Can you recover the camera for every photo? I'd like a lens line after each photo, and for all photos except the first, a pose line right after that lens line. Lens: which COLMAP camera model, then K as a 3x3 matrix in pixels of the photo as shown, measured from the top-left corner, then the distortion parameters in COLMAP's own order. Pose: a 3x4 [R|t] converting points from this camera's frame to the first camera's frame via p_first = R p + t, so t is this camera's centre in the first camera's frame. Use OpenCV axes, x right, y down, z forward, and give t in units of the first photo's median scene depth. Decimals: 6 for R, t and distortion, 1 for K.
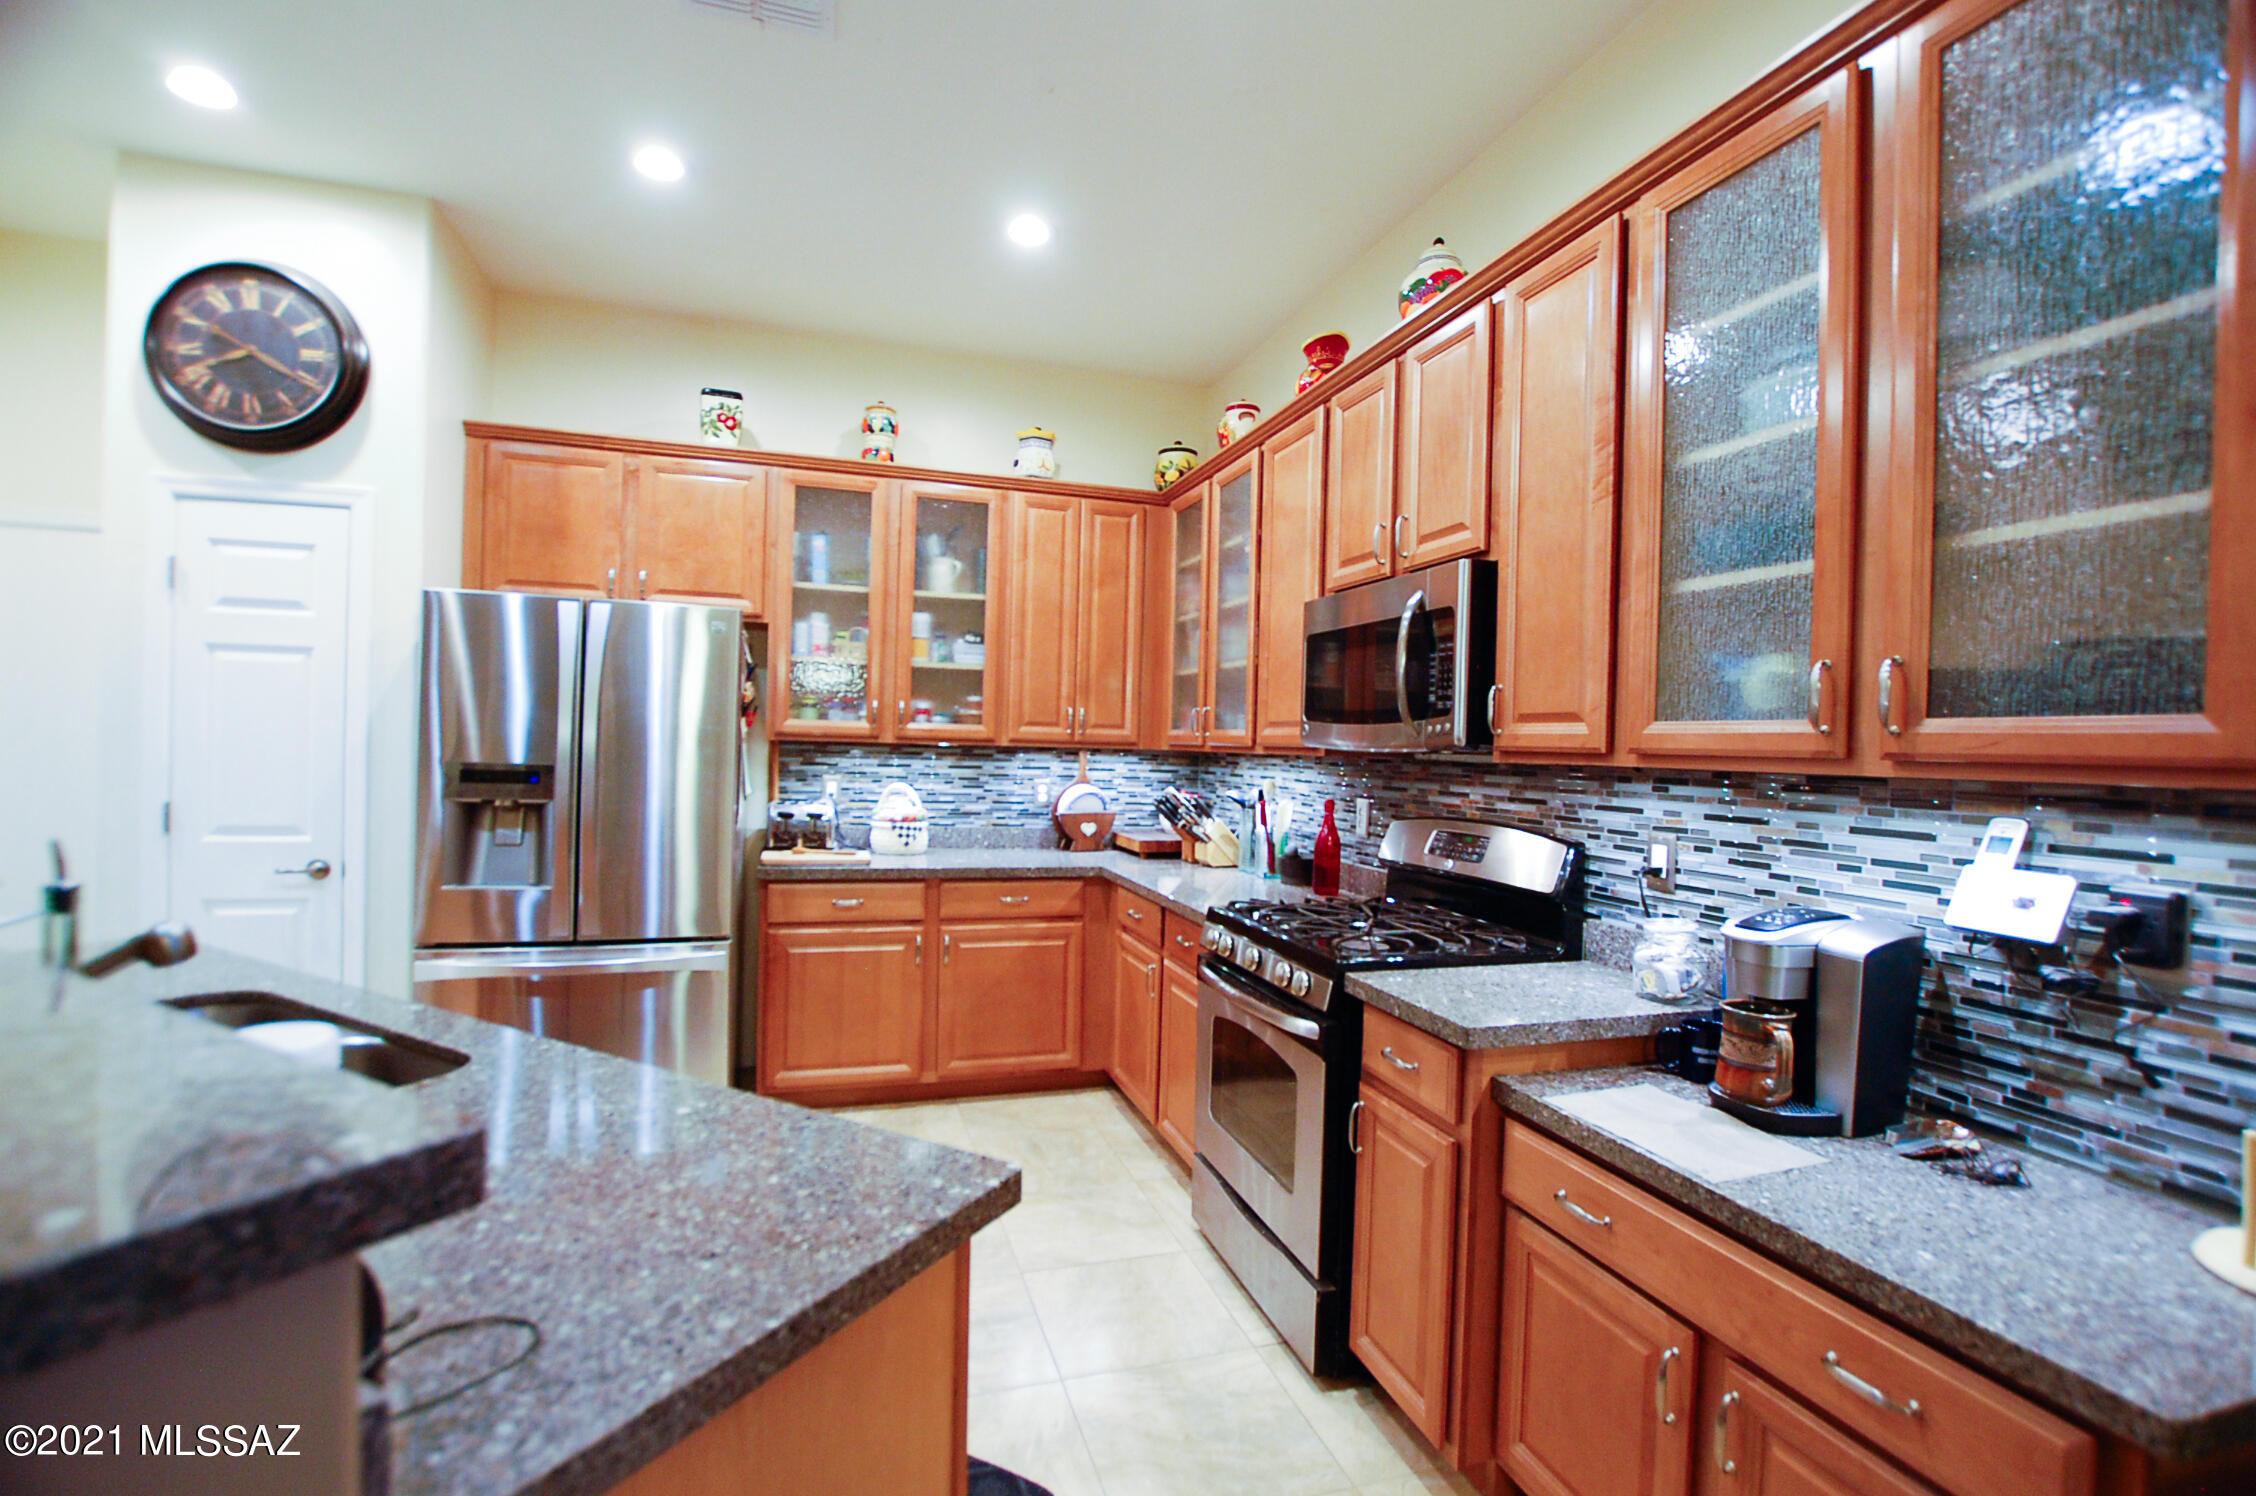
lens RADIAL K [[995.1, 0, 1131.6], [0, 995.1, 757.2], [0, 0, 1]] dist [-0.022346, -0.000296]
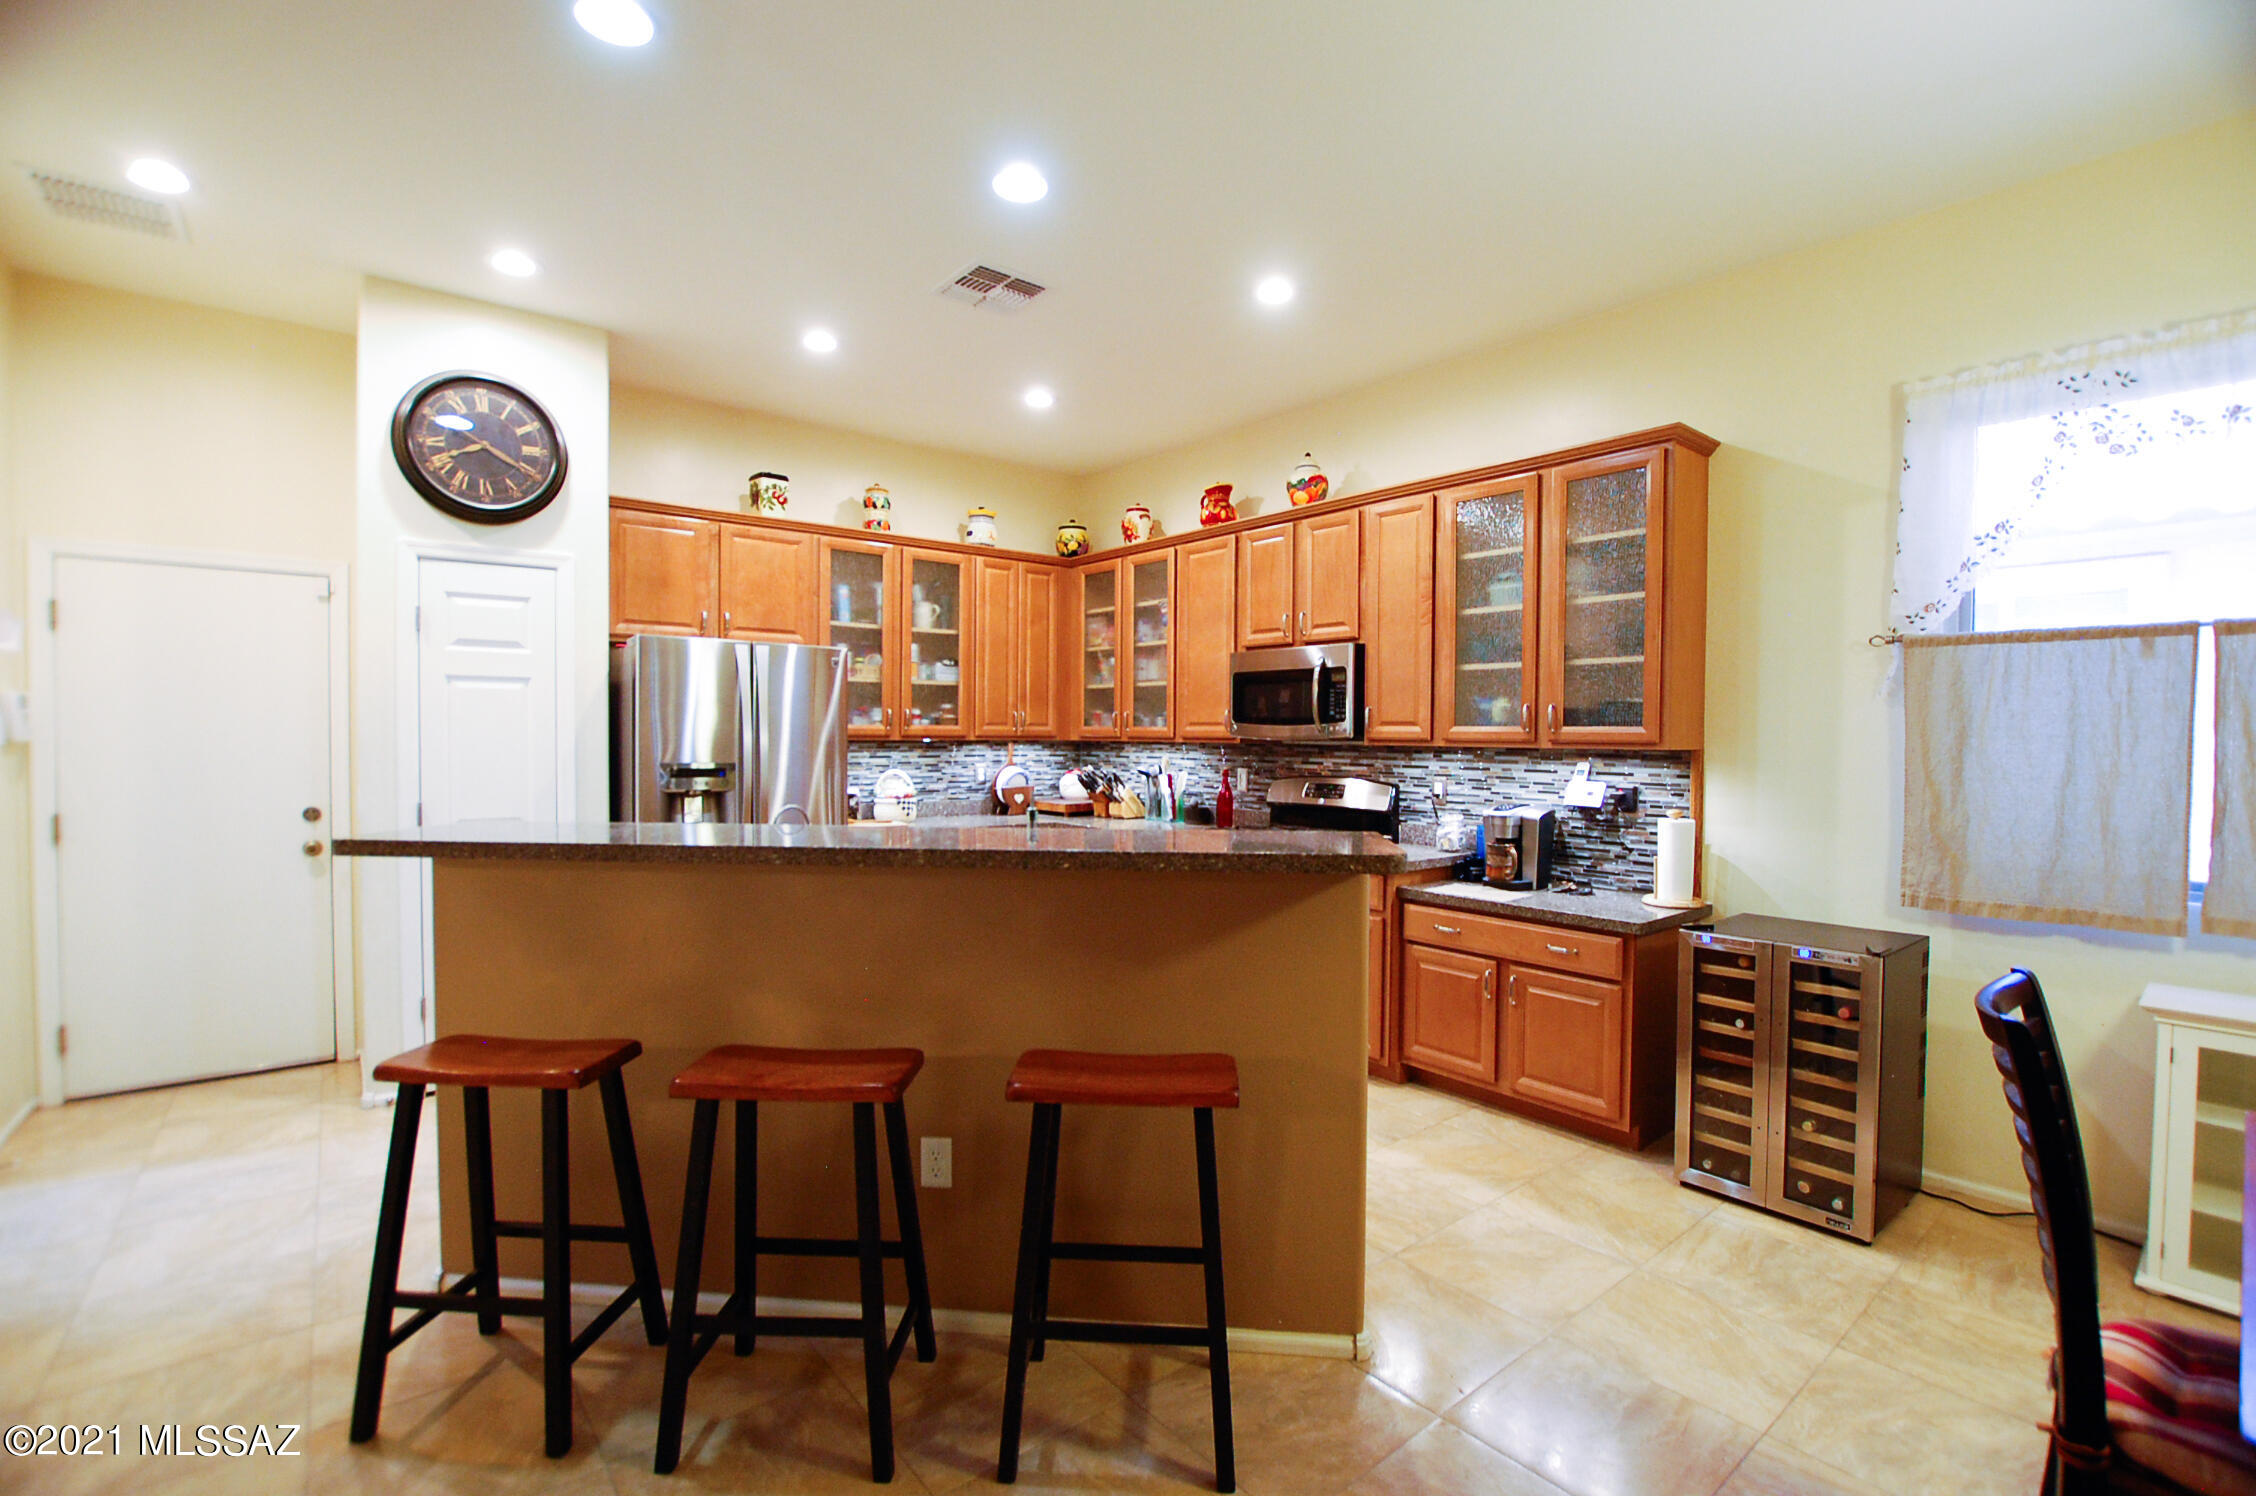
lens RADIAL K [[995.1, 0, 1132.3], [0, 995.1, 760.1], [0, 0, 1]] dist [-0.022346, -0.000296]
pose [[0.929588, -0.030498, 0.367338, -0.492482], [0.022734, 0.999418, 0.025445, -0.016163], [-0.367900, -0.015302, 0.929740, -0.420255]]
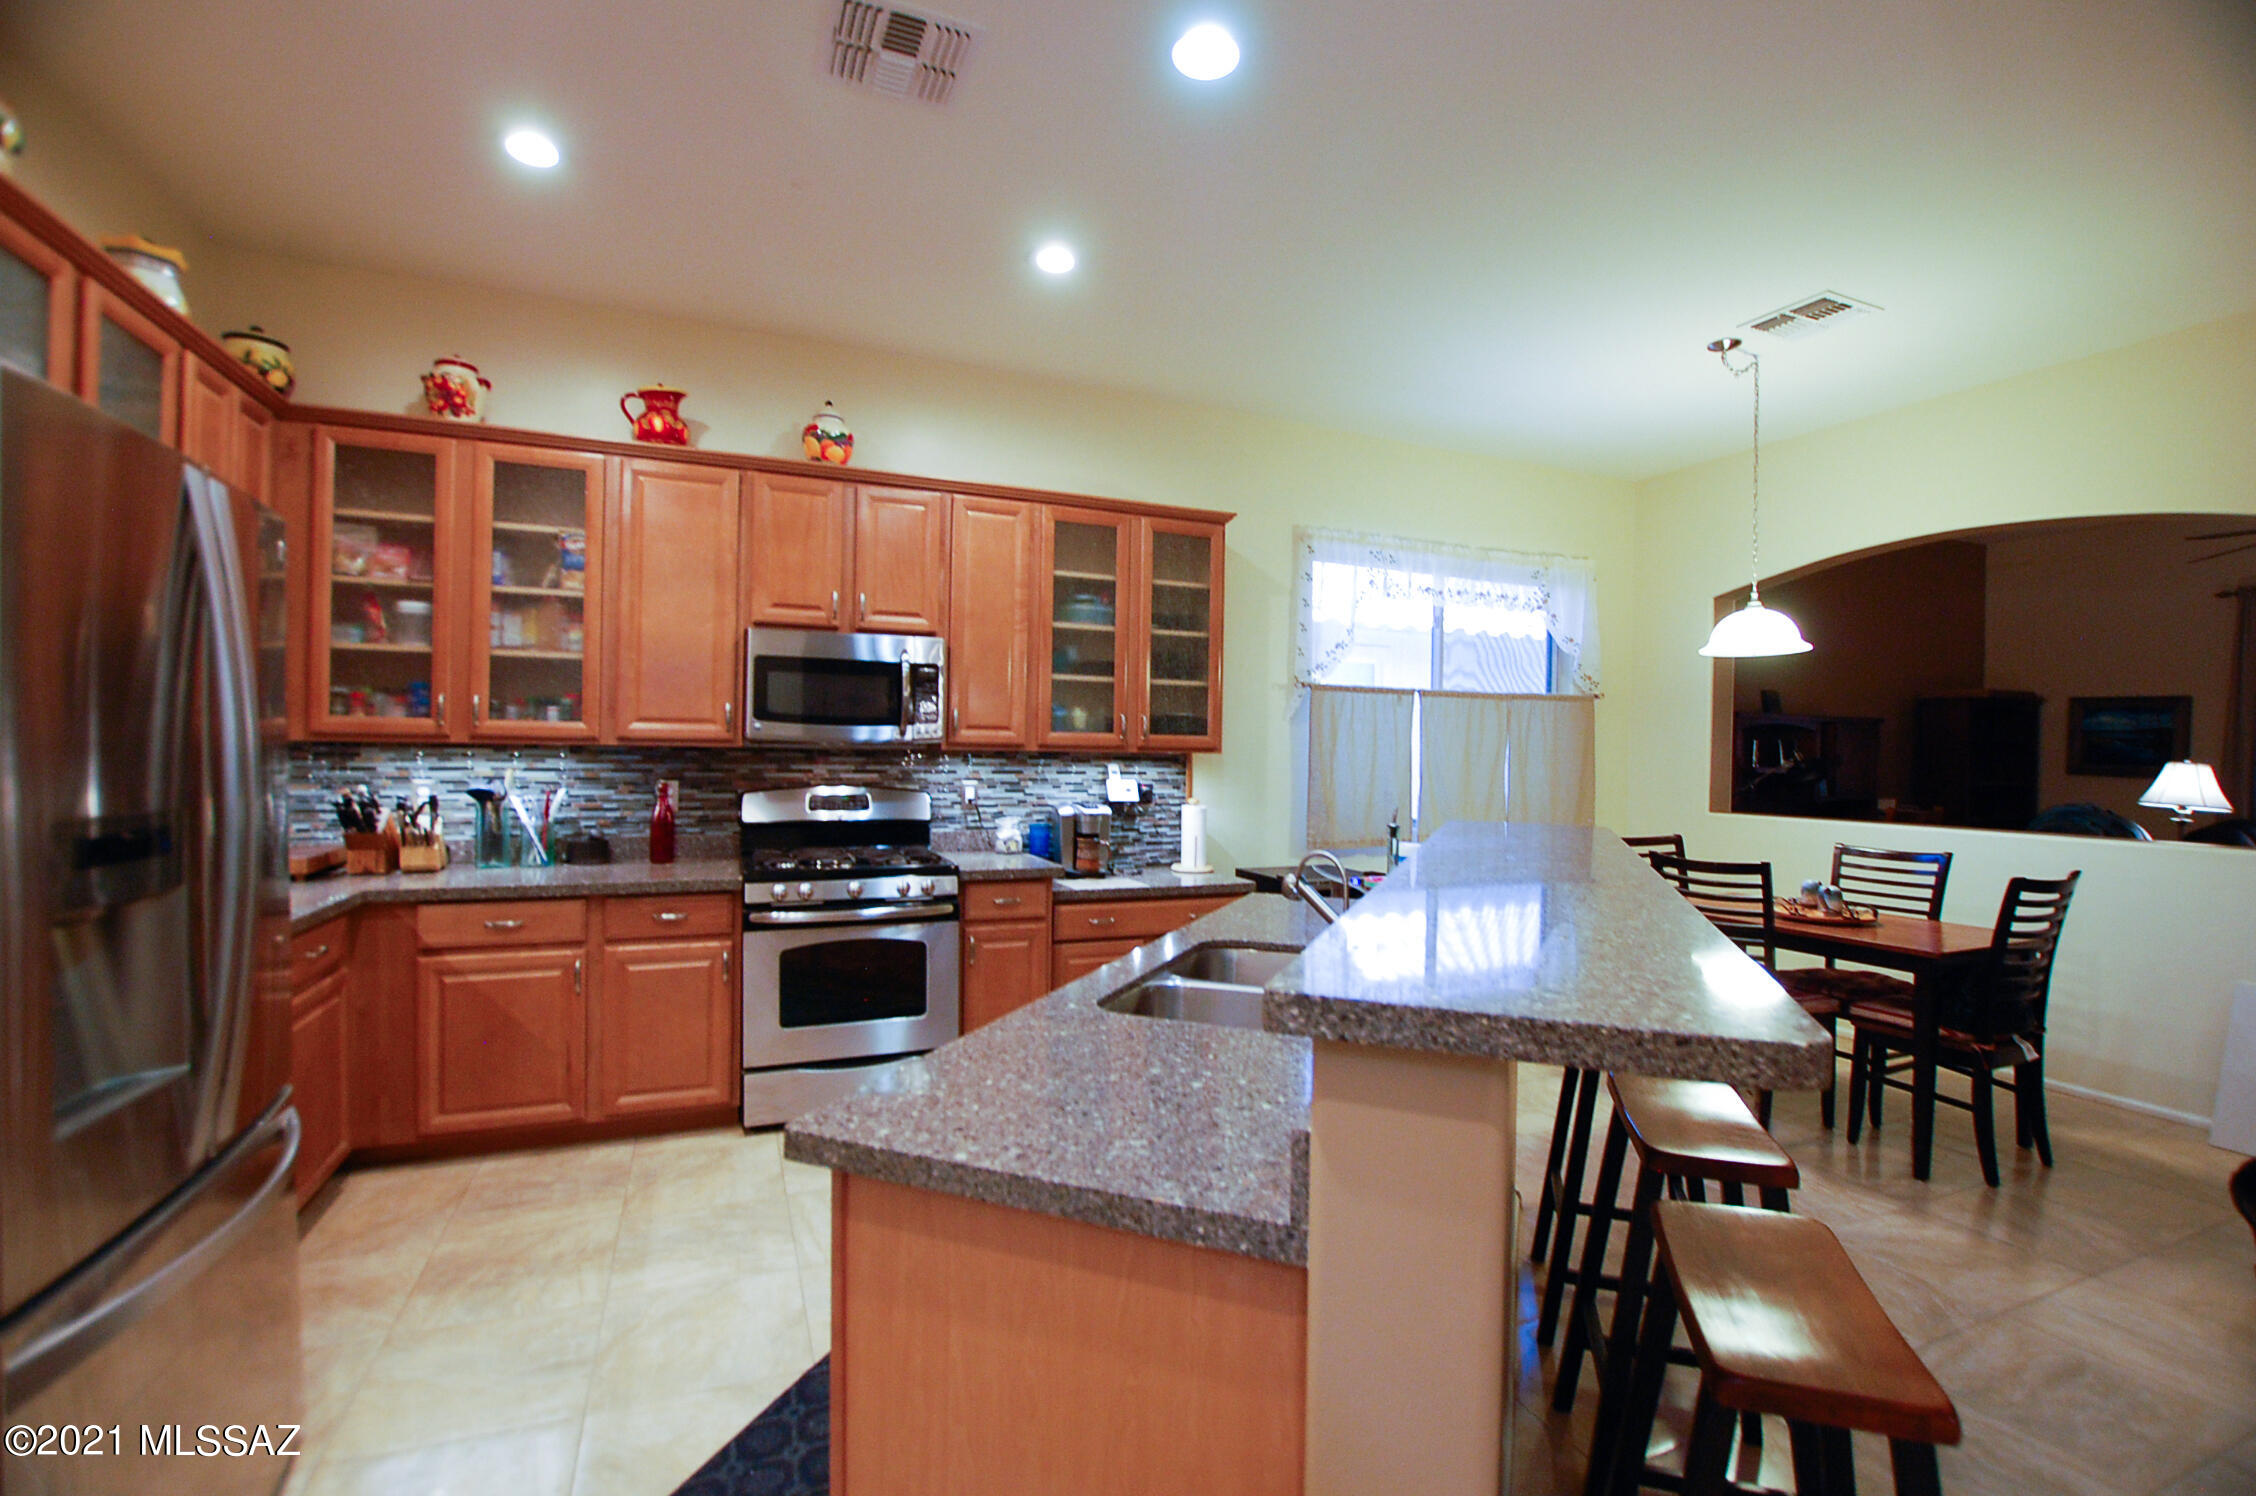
lens RADIAL K [[995.1, 0, 1127.7], [0, 995.1, 749.9], [0, 0, 1]] dist [-0.022346, -0.000296]
pose [[-0.086206, -0.027677, 0.995893, -0.927019], [-0.006092, 0.999610, 0.027253, -0.028931], [-0.996259, -0.003717, -0.086341, 0.498456]]
